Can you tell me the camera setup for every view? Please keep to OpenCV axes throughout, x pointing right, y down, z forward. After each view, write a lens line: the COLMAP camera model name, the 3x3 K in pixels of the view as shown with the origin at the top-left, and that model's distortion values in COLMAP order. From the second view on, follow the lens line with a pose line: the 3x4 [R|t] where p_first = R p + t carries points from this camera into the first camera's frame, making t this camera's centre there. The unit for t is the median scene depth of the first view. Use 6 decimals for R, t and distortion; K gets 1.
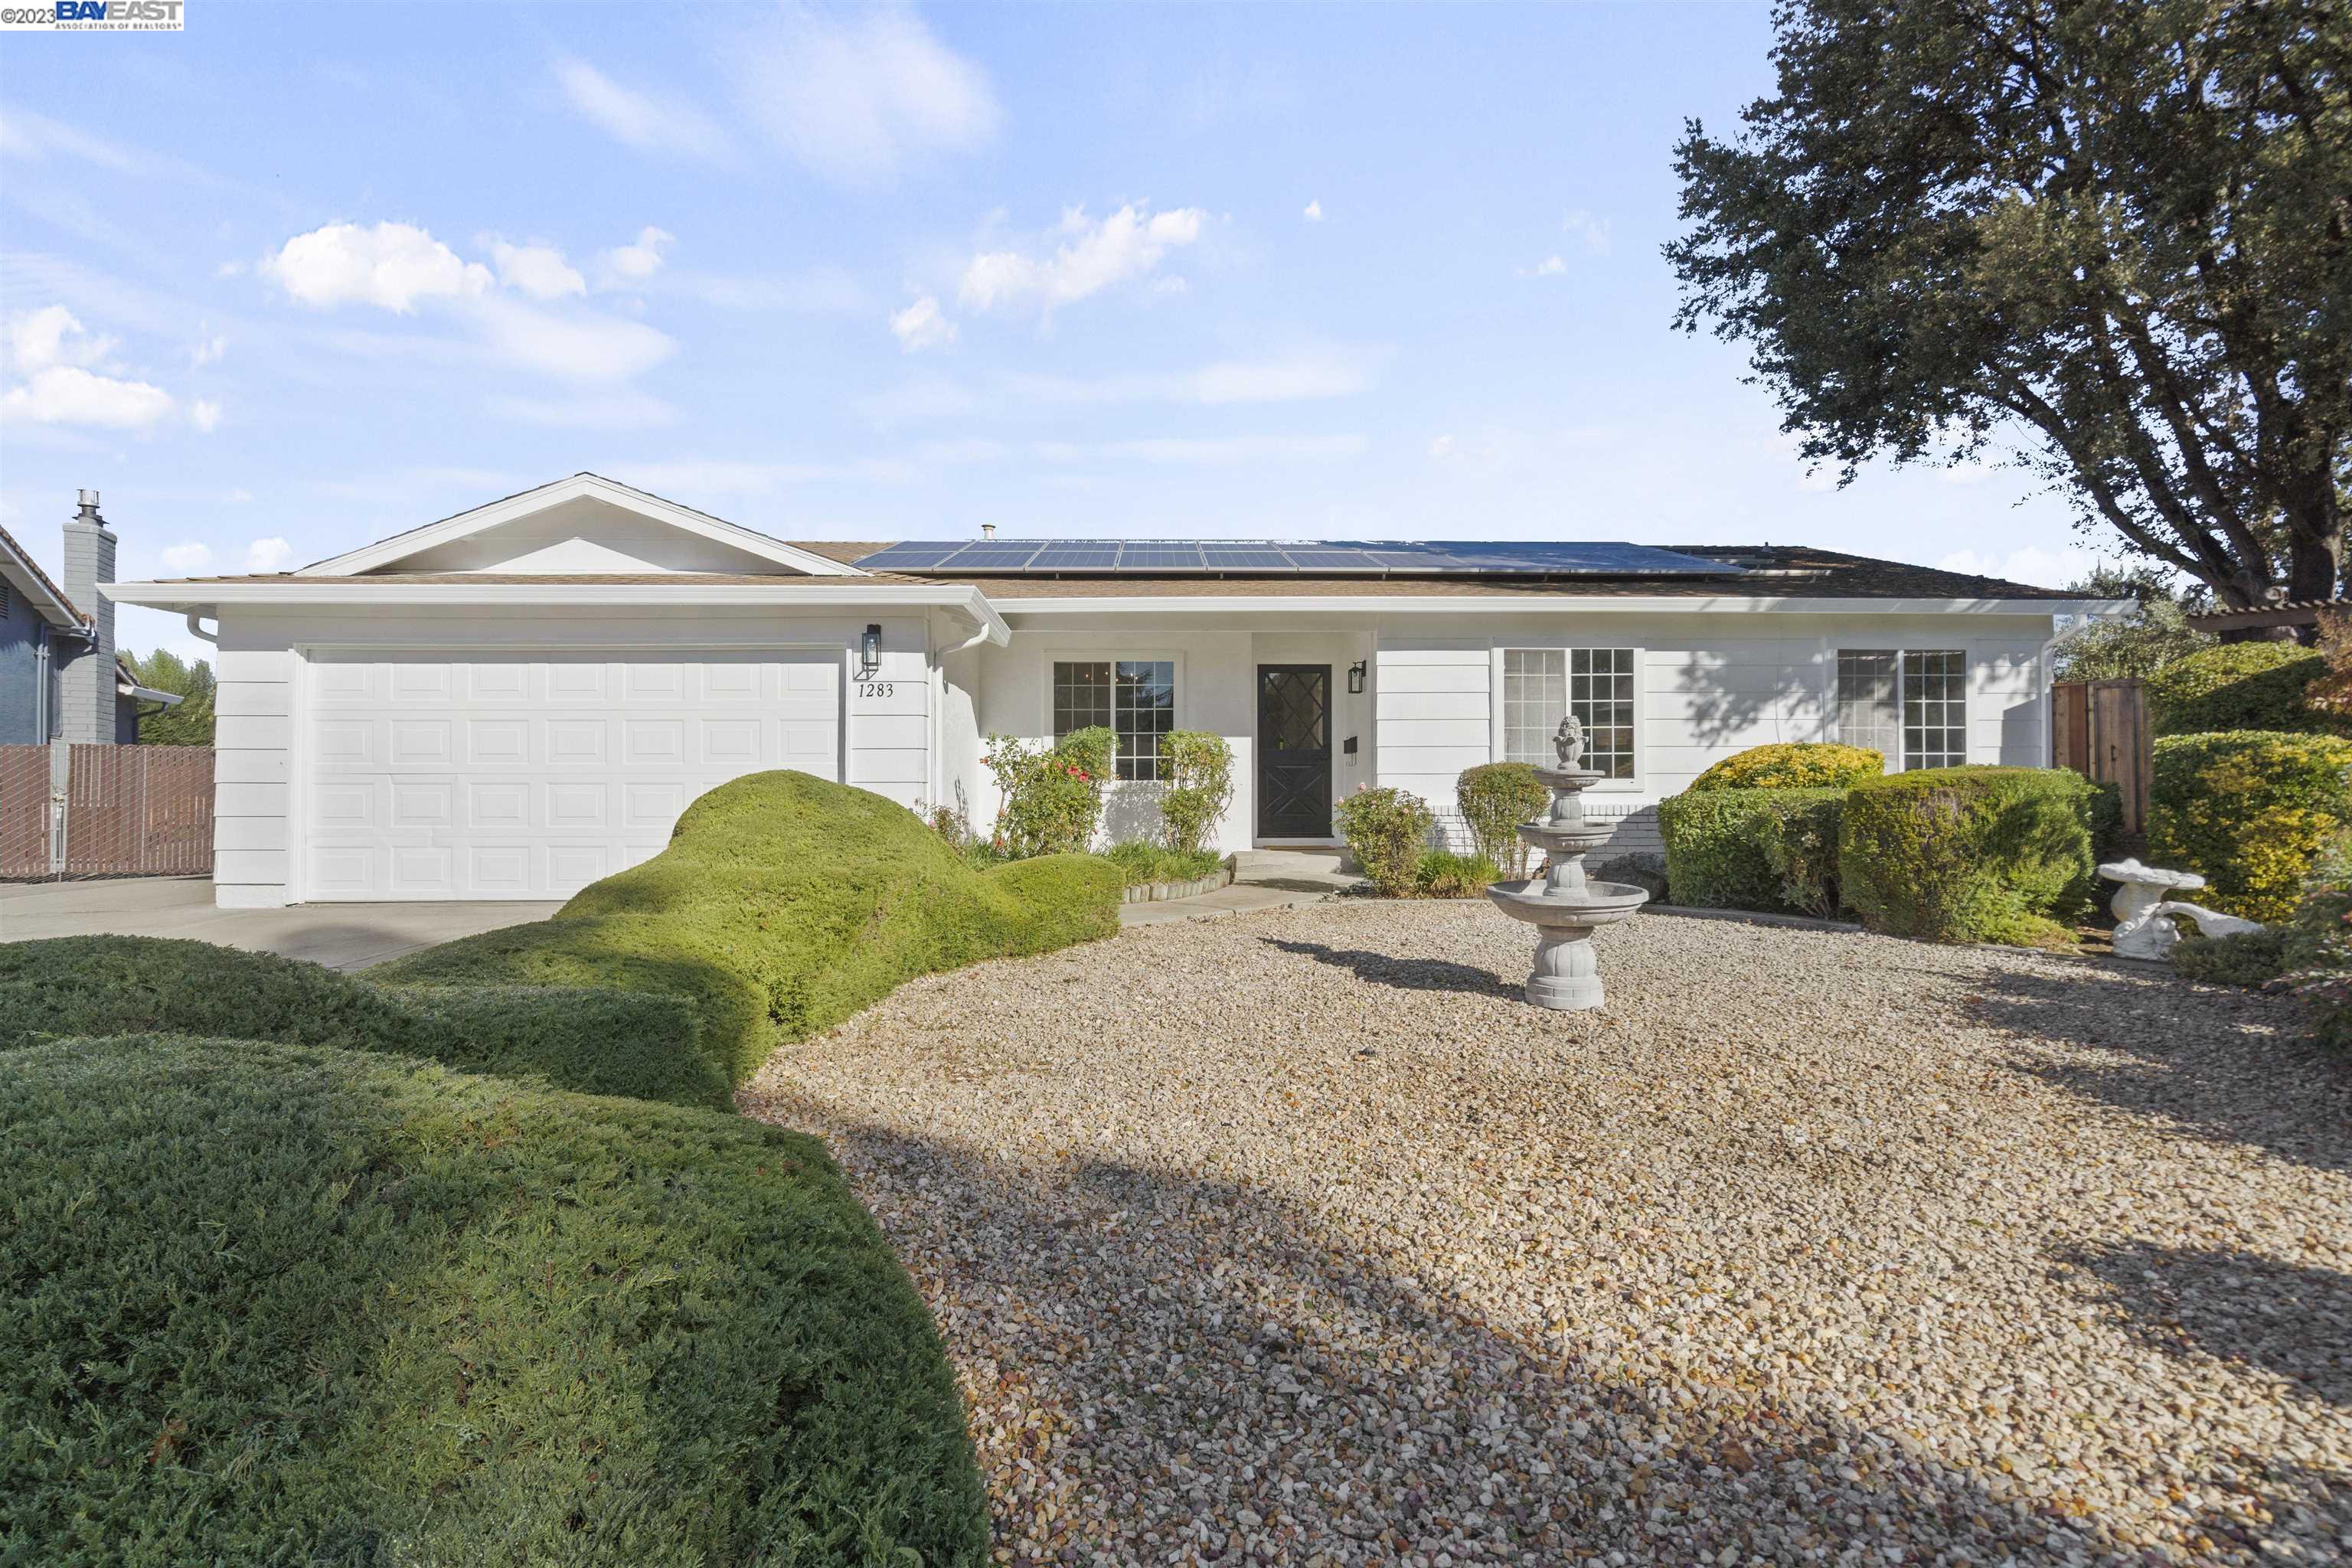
lens RADIAL K [[1100.4, 0, 1159.1], [0, 1100.4, 786.7], [0, 0, 1]] dist [0.000258, 0.000053]
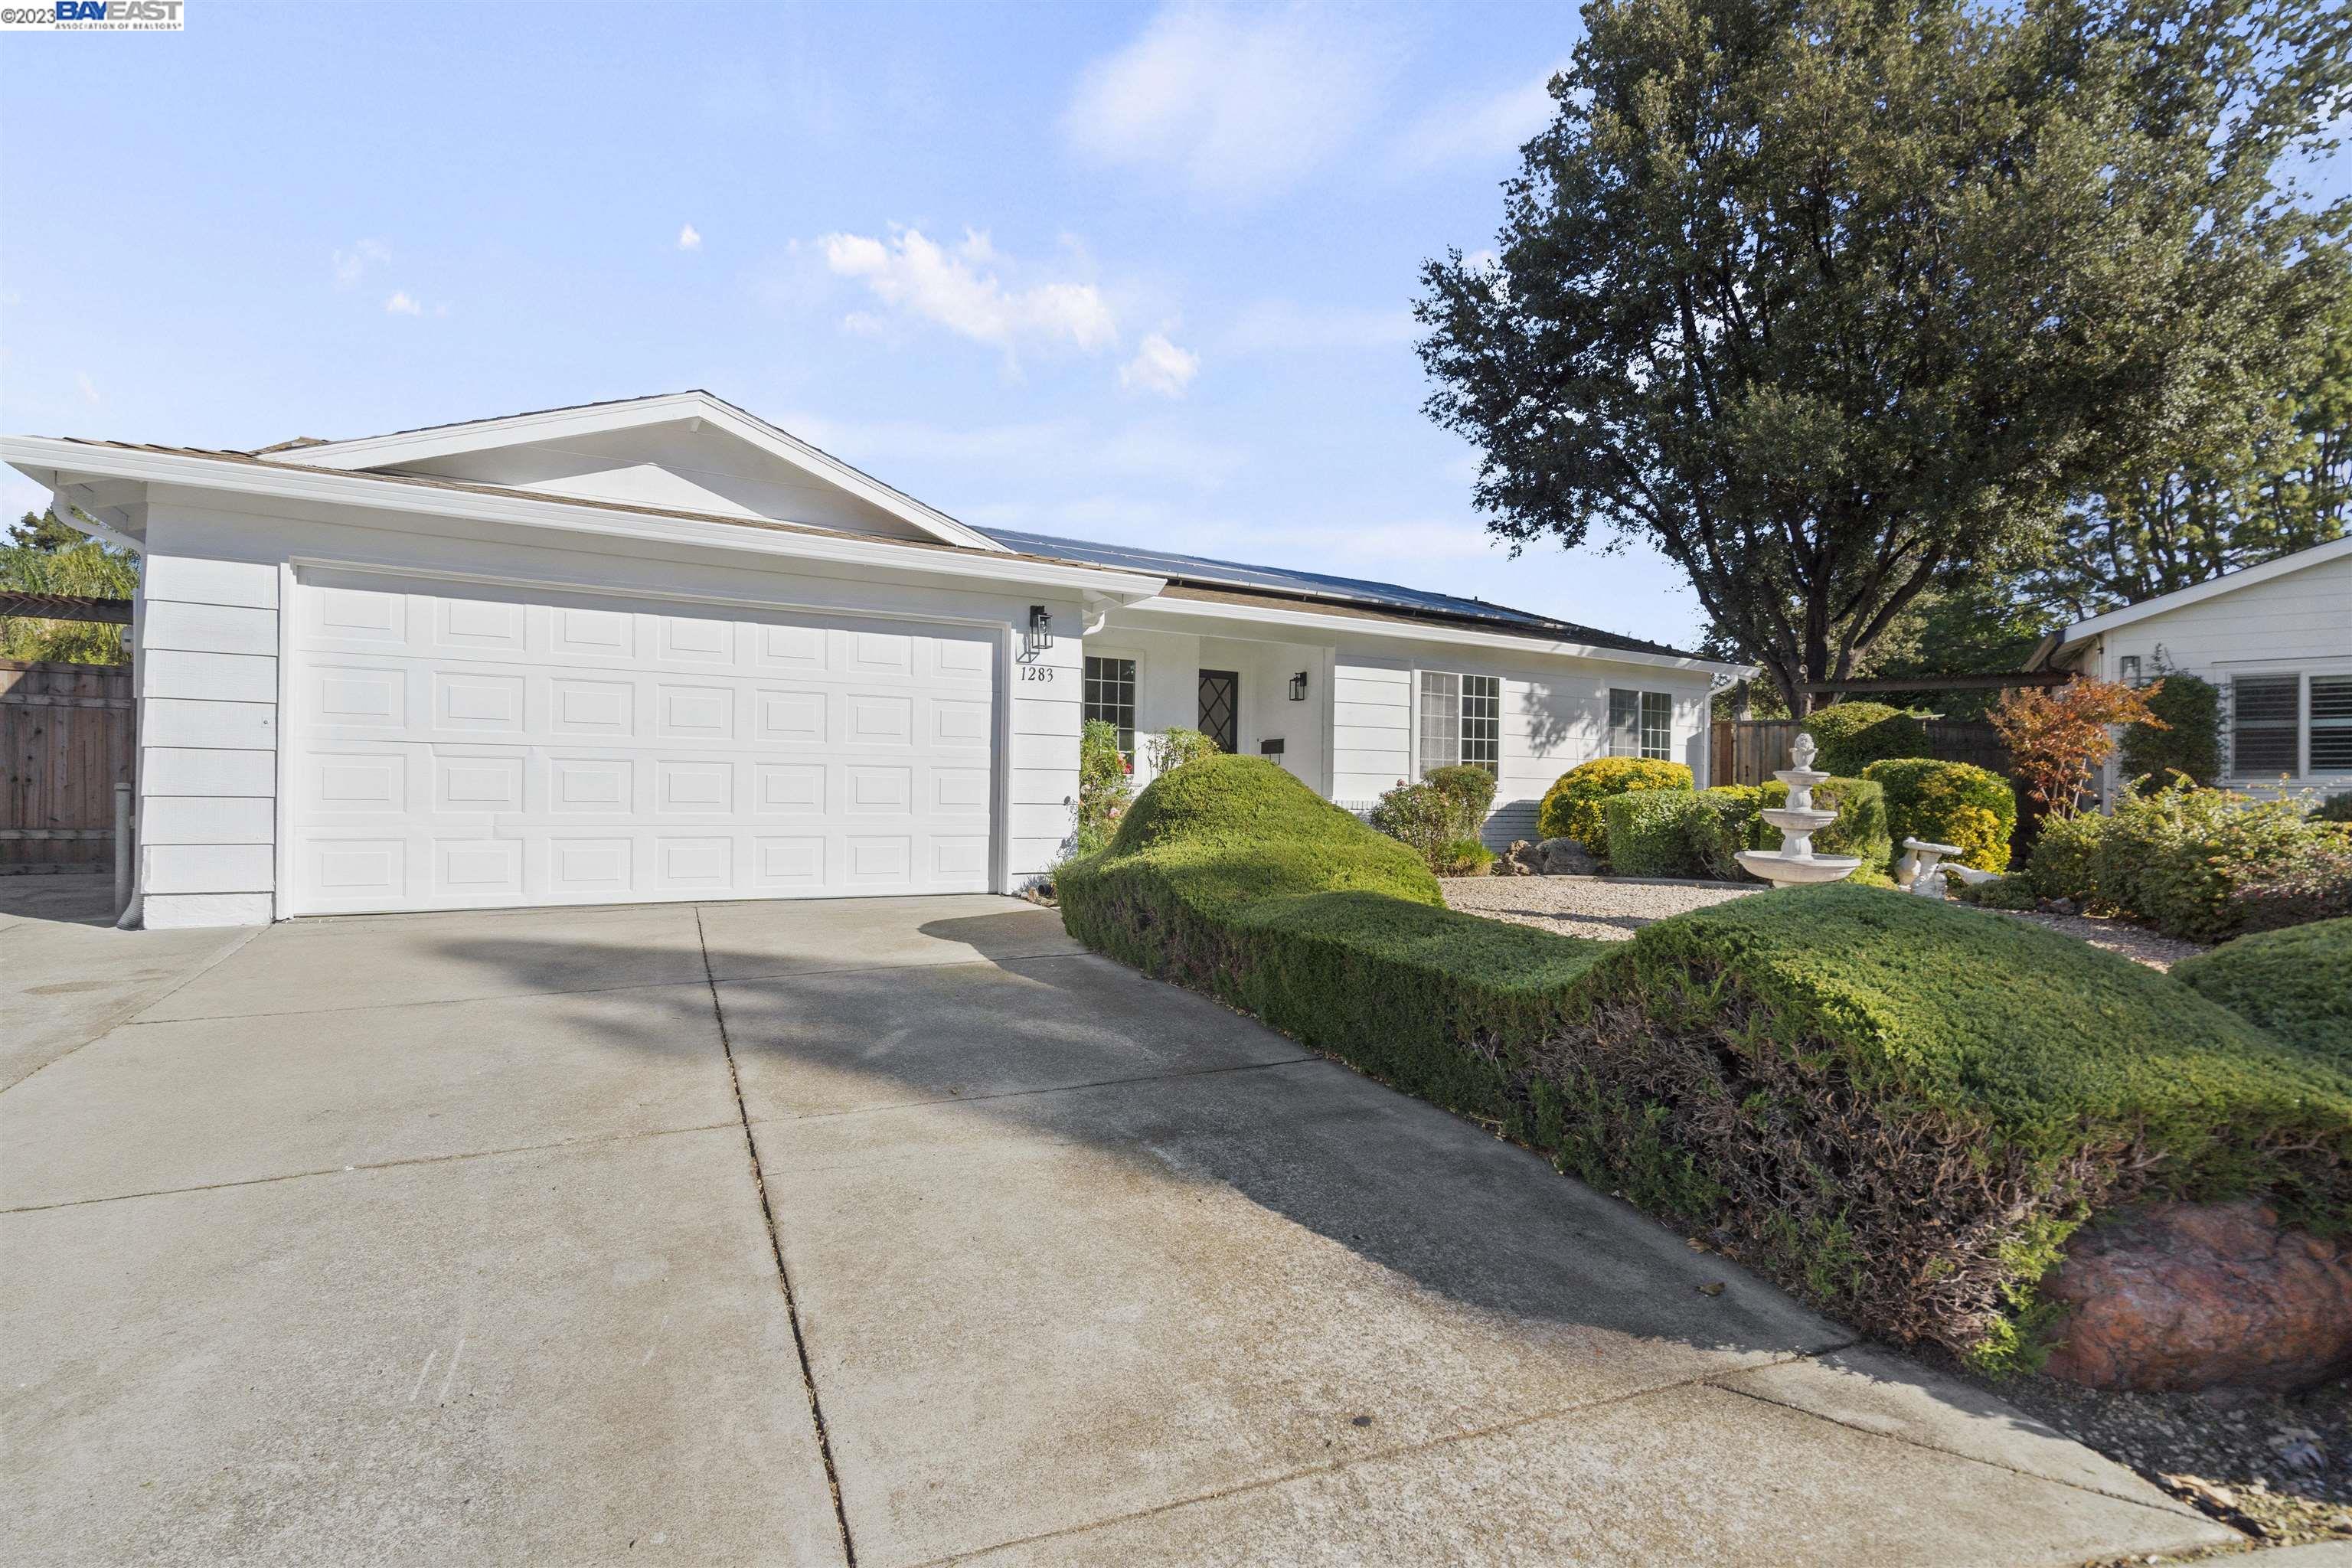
lens RADIAL K [[1129.1, 0, 1166.0], [0, 1129.1, 785.7], [0, 0, 1]] dist [0.000131, 0.000132]
pose [[0.870219, 0.017880, 0.492341, -0.532044], [-0.016845, 0.999837, -0.006538, 0.012364], [-0.492377, -0.002604, 0.870378, 0.067216]]
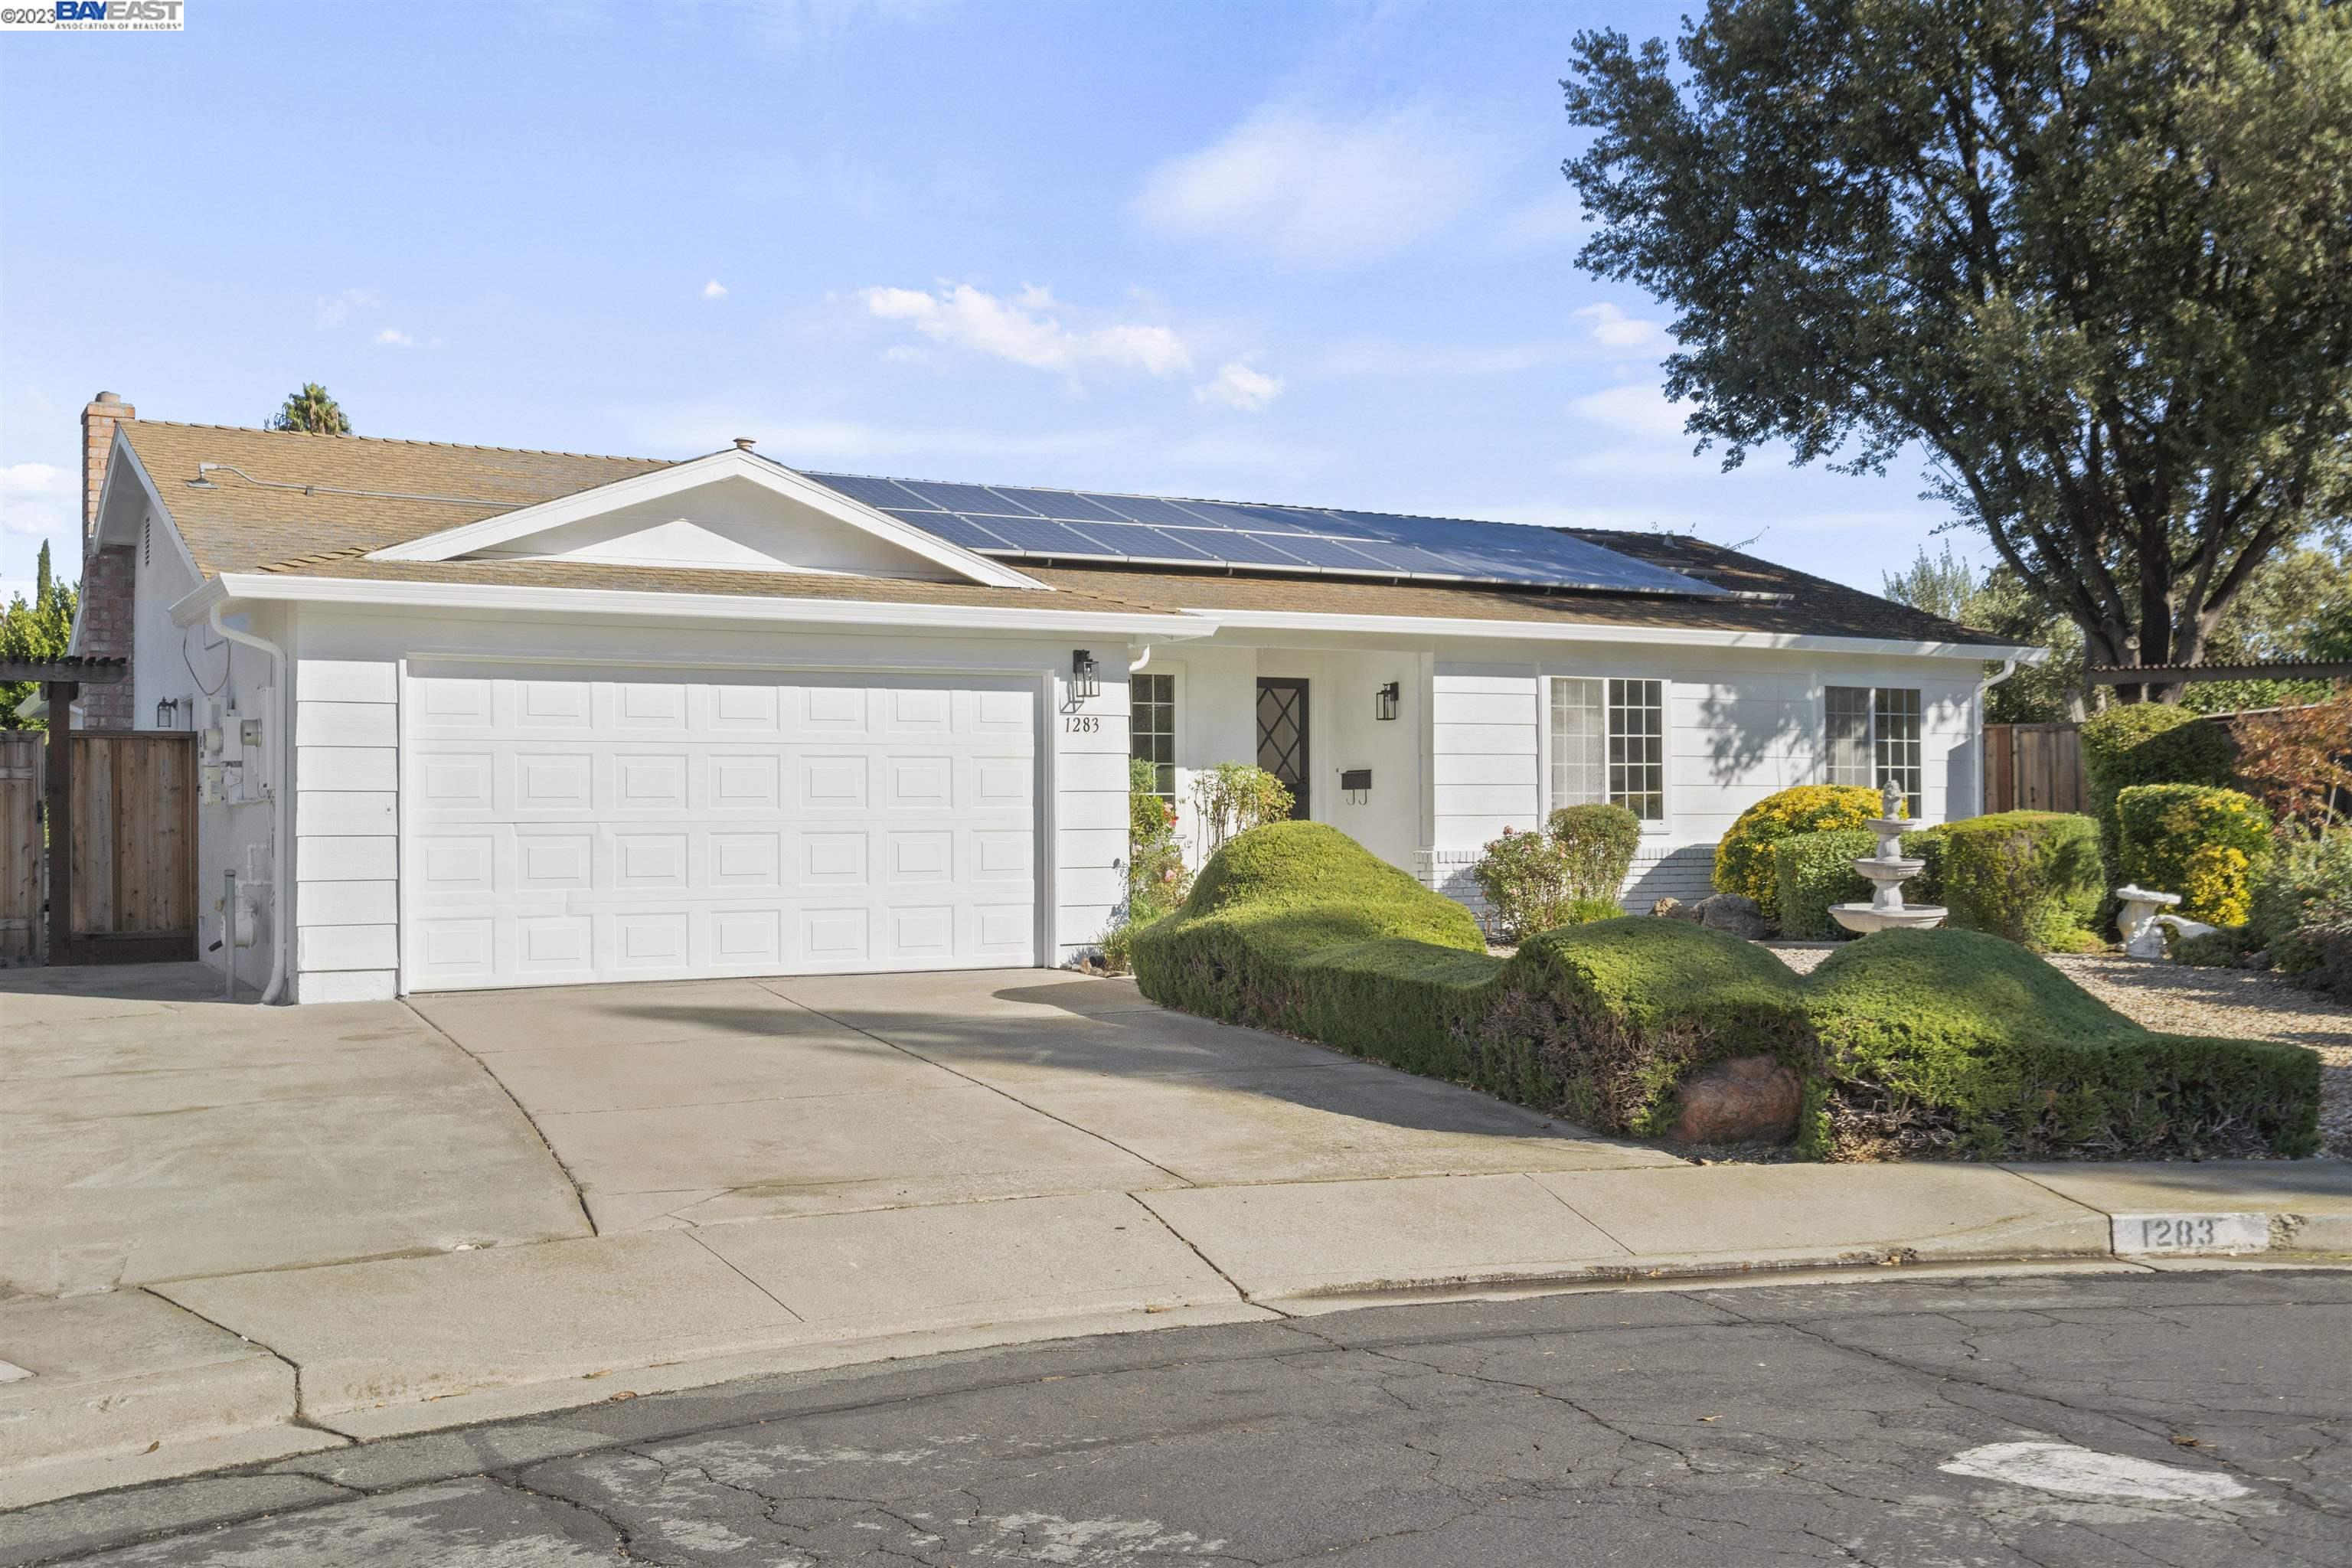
lens RADIAL K [[2484.0, 0, 1176.0], [0, 2484.0, 784.0], [0, 0, 1]] dist [0.019997, -0.017226]
pose [[0.870351, 0.003457, 0.492420, -0.962439], [0.003289, 0.999912, -0.012833, -0.012083], [-0.492421, 0.012789, 0.870263, -0.626449]]
